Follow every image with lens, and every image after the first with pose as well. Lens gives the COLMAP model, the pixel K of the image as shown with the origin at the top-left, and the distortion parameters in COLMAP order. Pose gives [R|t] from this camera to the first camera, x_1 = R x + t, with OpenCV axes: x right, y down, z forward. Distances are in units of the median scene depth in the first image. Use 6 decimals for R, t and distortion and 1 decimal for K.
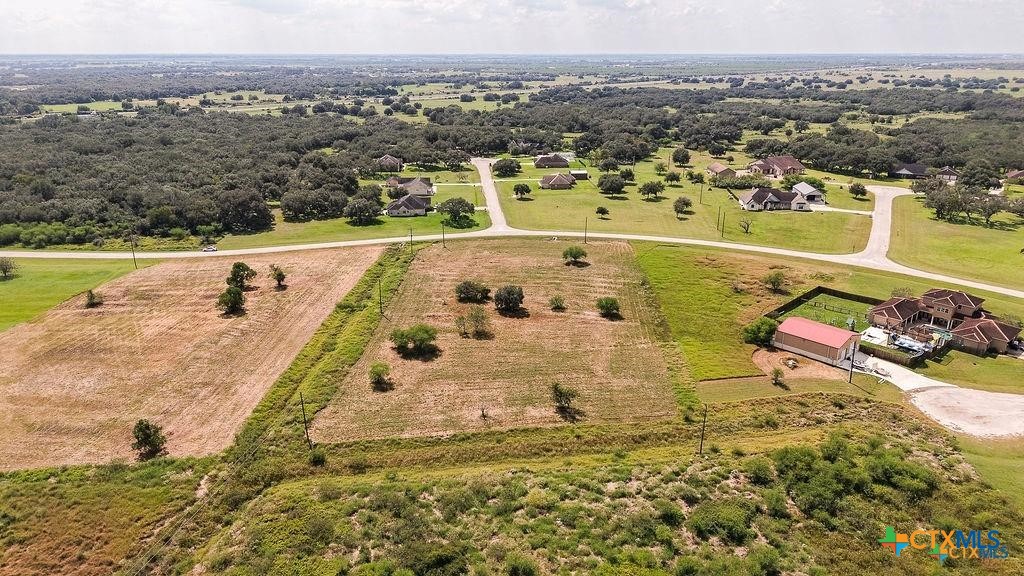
lens RADIAL K [[698.0, 0, 512.1], [0, 698.0, 287.9], [0, 0, 1]] dist [0.007716, -0.007375]
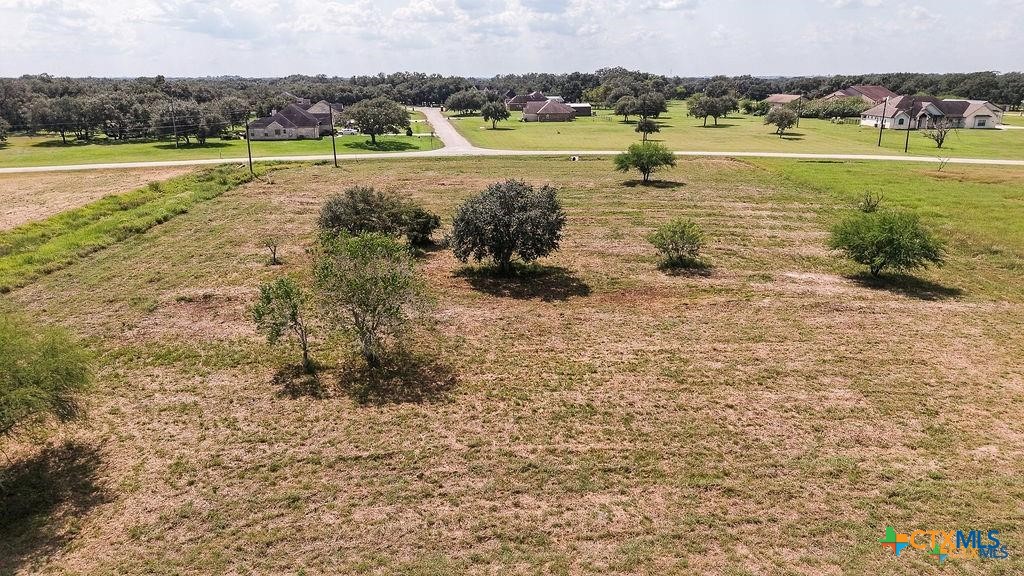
lens RADIAL K [[698.0, 0, 511.7], [0, 698.0, 288.5], [0, 0, 1]] dist [0.007716, -0.007375]
pose [[0.997932, -0.024393, 0.059465, -0.018929], [0.026134, 0.999247, -0.028682, 0.044617], [-0.058720, 0.030177, 0.997818, 0.720851]]
